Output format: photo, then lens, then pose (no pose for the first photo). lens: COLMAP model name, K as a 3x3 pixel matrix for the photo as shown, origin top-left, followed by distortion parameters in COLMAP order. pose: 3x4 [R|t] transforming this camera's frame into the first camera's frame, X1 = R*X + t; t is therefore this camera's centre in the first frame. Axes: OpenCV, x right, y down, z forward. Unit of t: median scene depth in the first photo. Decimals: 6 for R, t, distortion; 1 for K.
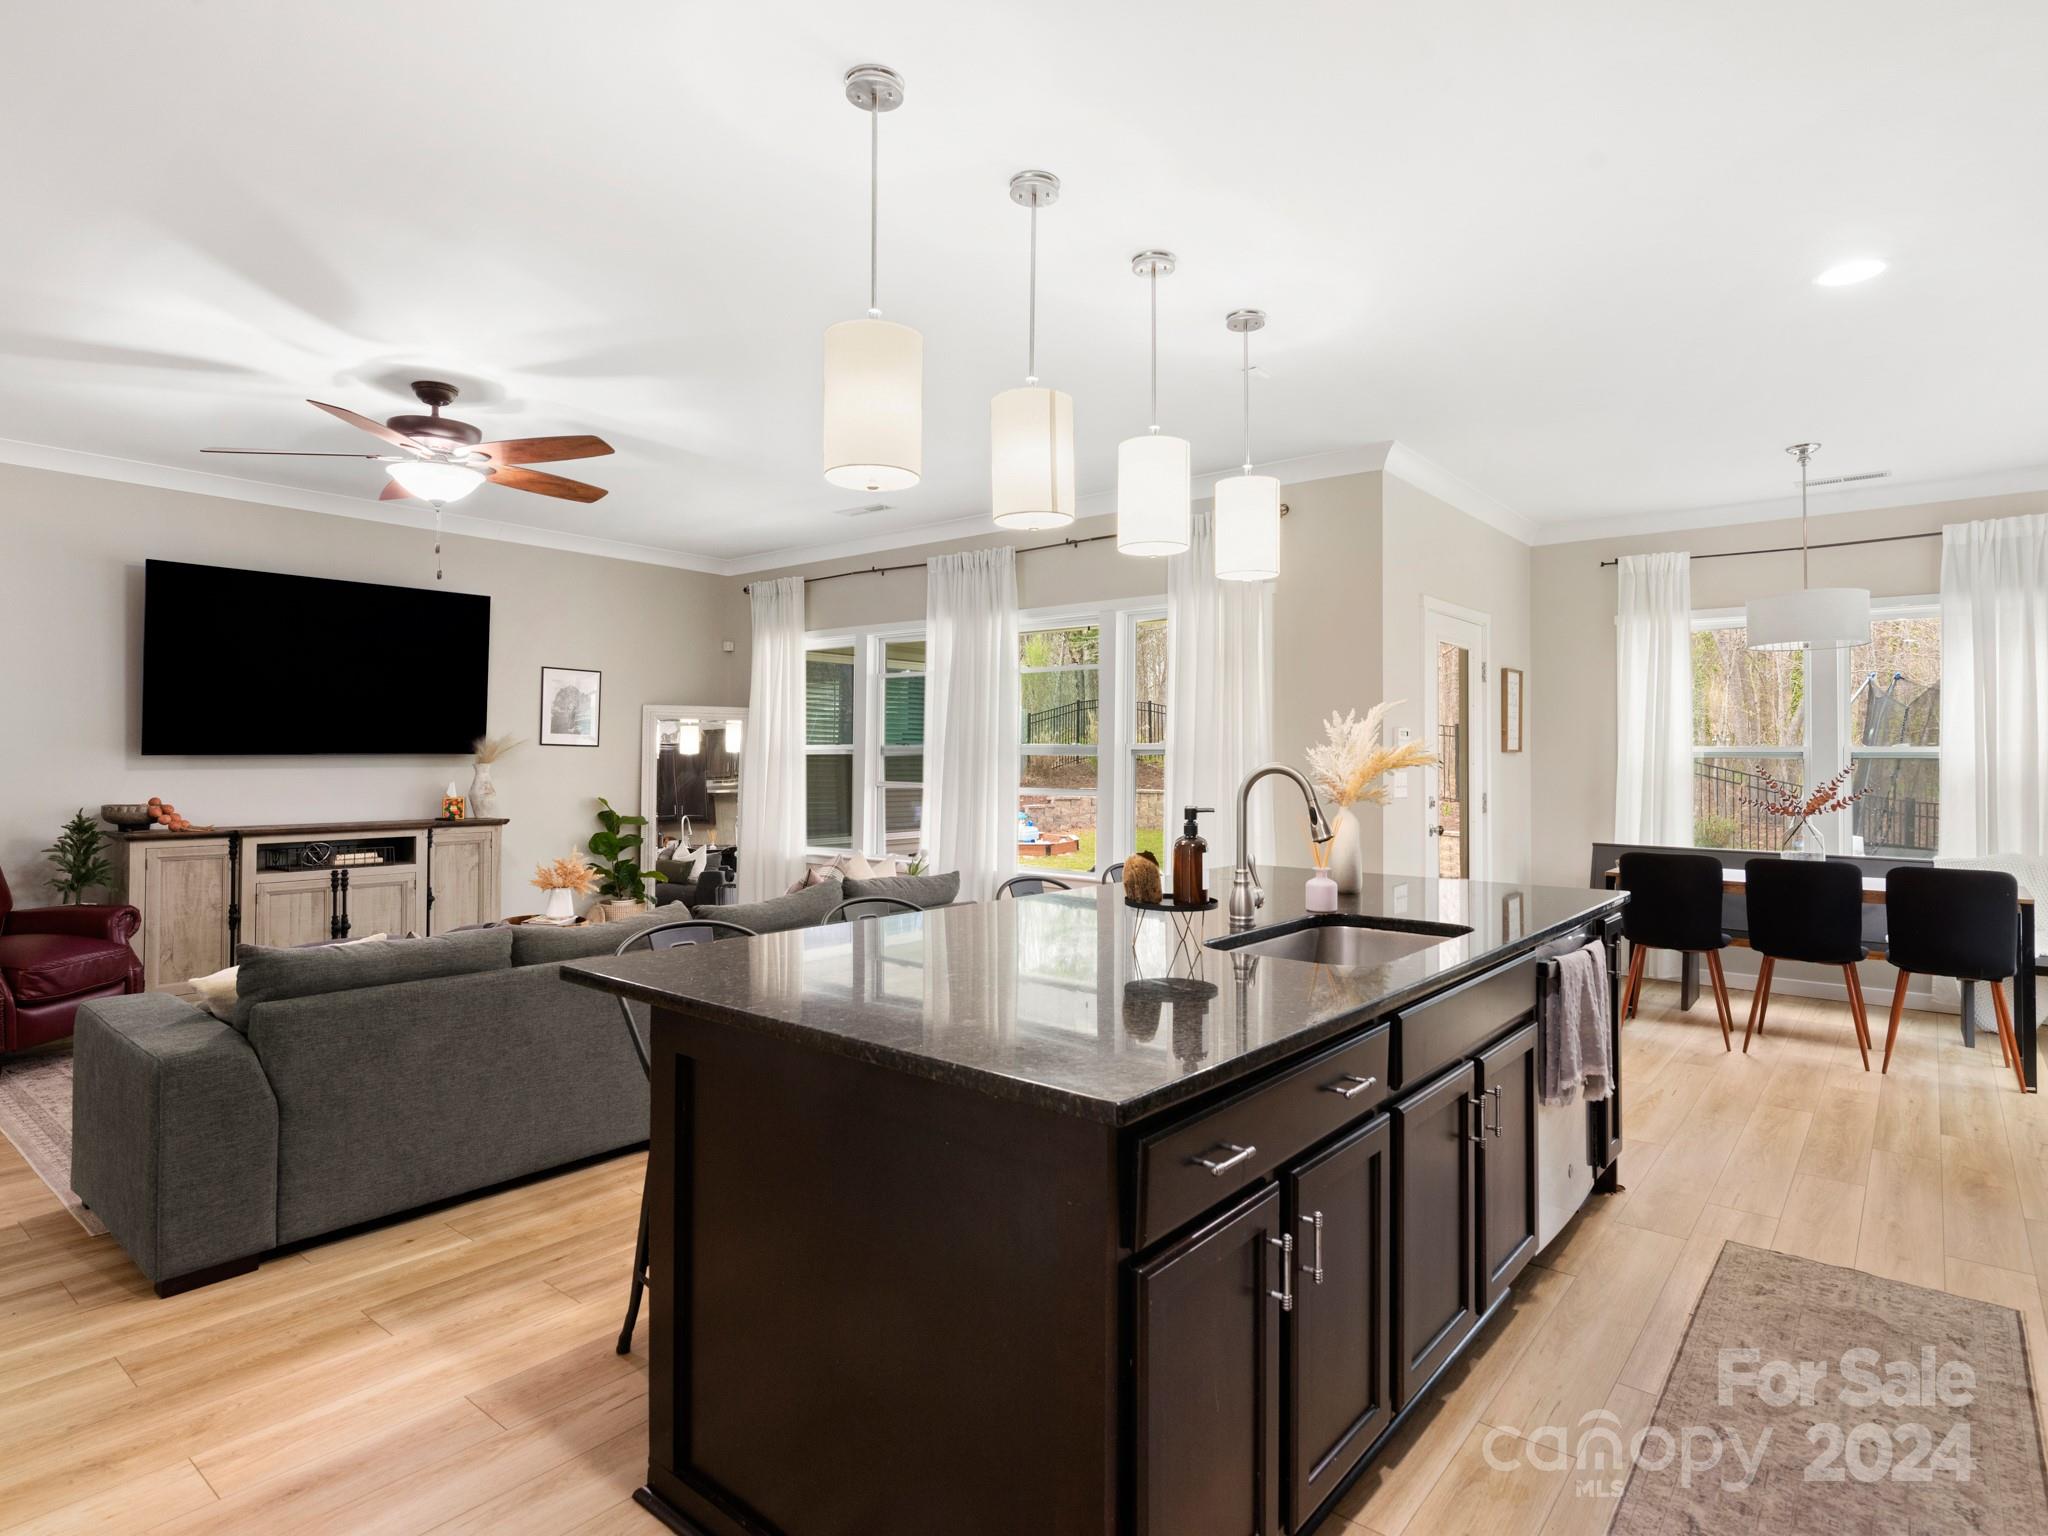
lens RADIAL K [[1101.3, 0, 1055.7], [0, 1101.3, 754.3], [0, 0, 1]] dist [0.000391, 0.000206]
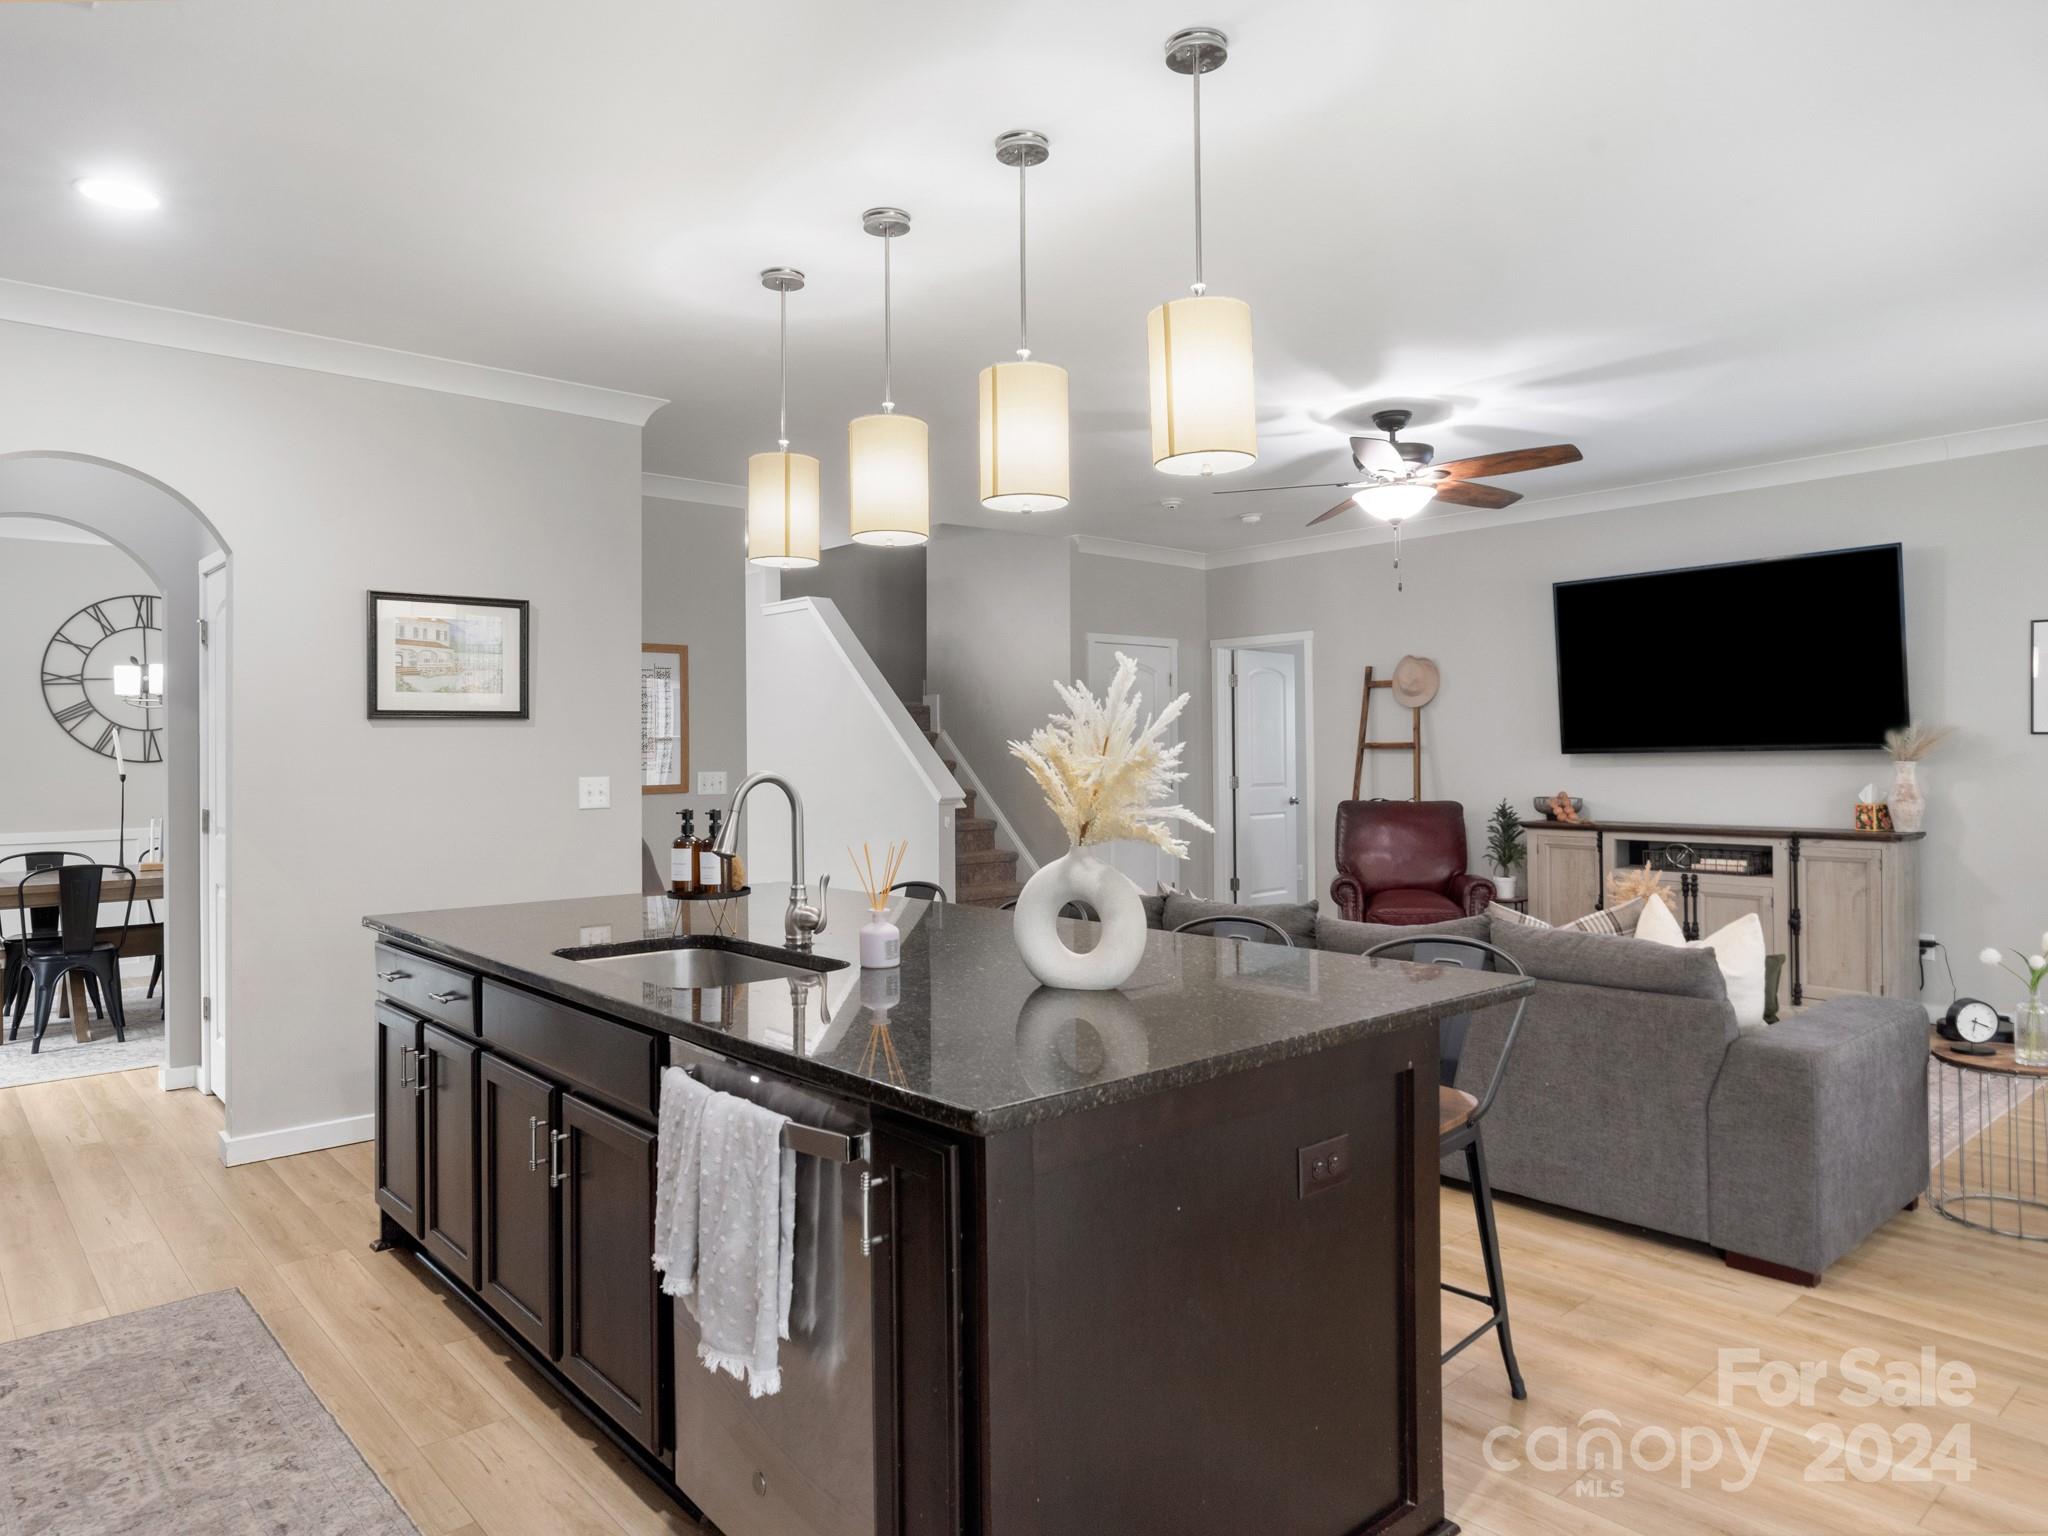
lens RADIAL K [[1305.5, 0, 1013.1], [0, 1305.5, 738.1], [0, 0, 1]] dist [0.012563, -0.004504]
pose [[-0.167734, -0.014802, -0.985721, 0.643236], [0.011393, 0.999791, -0.016952, 0.000574], [0.985766, -0.014073, -0.167530, 0.708583]]
